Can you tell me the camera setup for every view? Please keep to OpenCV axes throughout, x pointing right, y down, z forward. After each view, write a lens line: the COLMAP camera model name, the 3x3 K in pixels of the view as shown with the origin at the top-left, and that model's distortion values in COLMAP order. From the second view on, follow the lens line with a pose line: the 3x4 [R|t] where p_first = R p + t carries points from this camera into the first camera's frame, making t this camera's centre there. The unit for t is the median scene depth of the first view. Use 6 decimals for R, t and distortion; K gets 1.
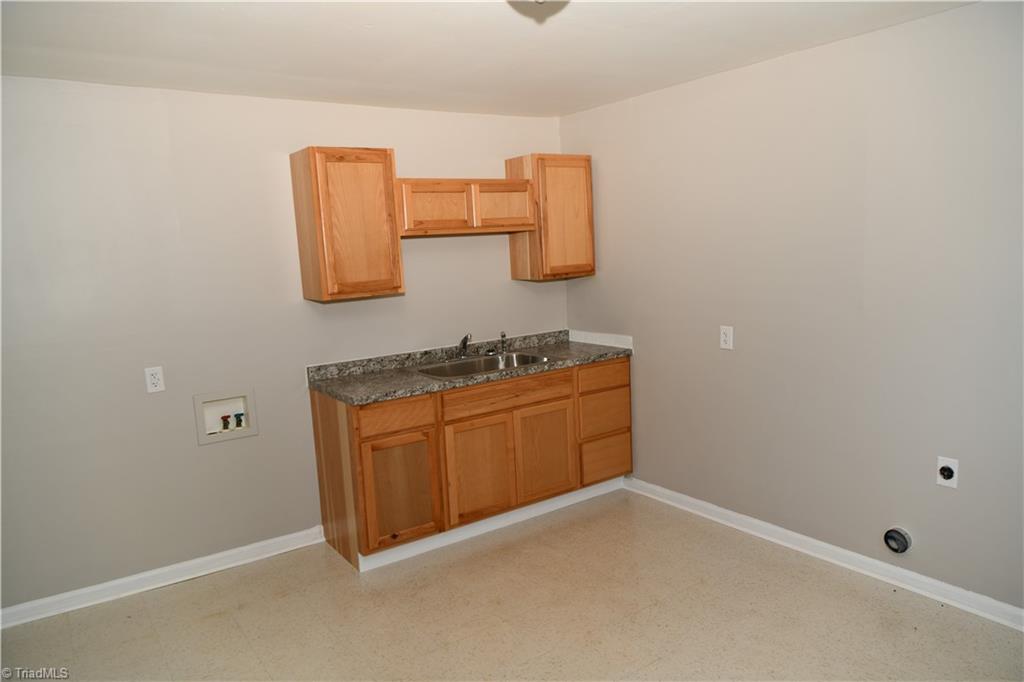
lens RADIAL K [[707.2, 0, 507.7], [0, 707.2, 341.9], [0, 0, 1]] dist [0.001378, 0.001423]
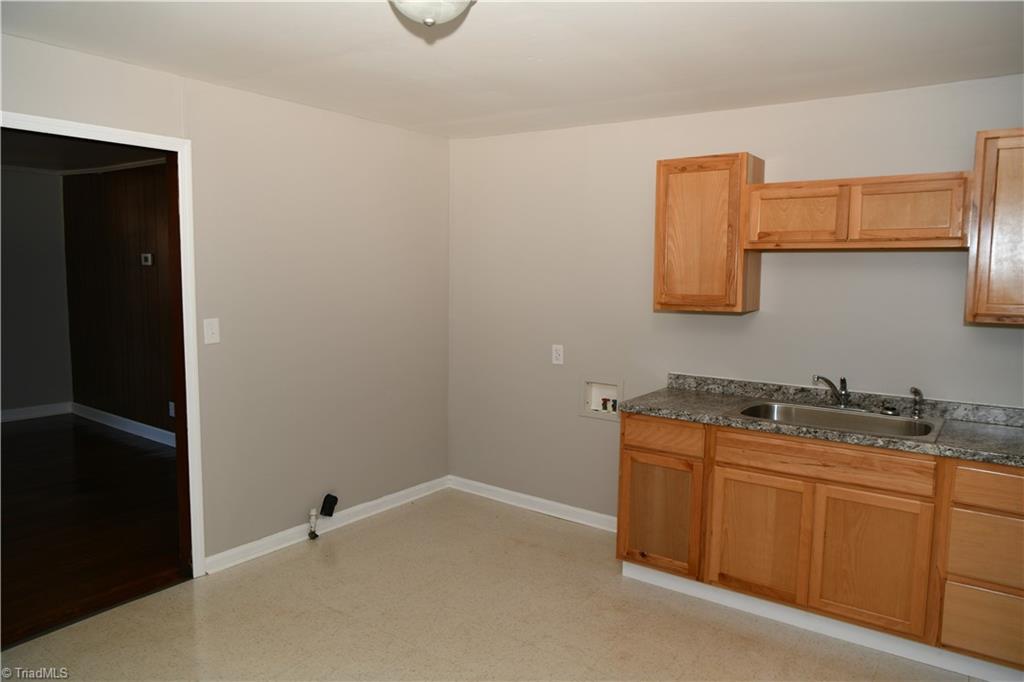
lens RADIAL K [[707.2, 0, 507.7], [0, 707.2, 341.9], [0, 0, 1]] dist [0.001378, 0.001423]
pose [[0.324475, 0.150419, -0.933858, 0.609573], [-0.157415, 0.982095, 0.103493, -0.080554], [0.932704, 0.113422, 0.342343, 0.431583]]
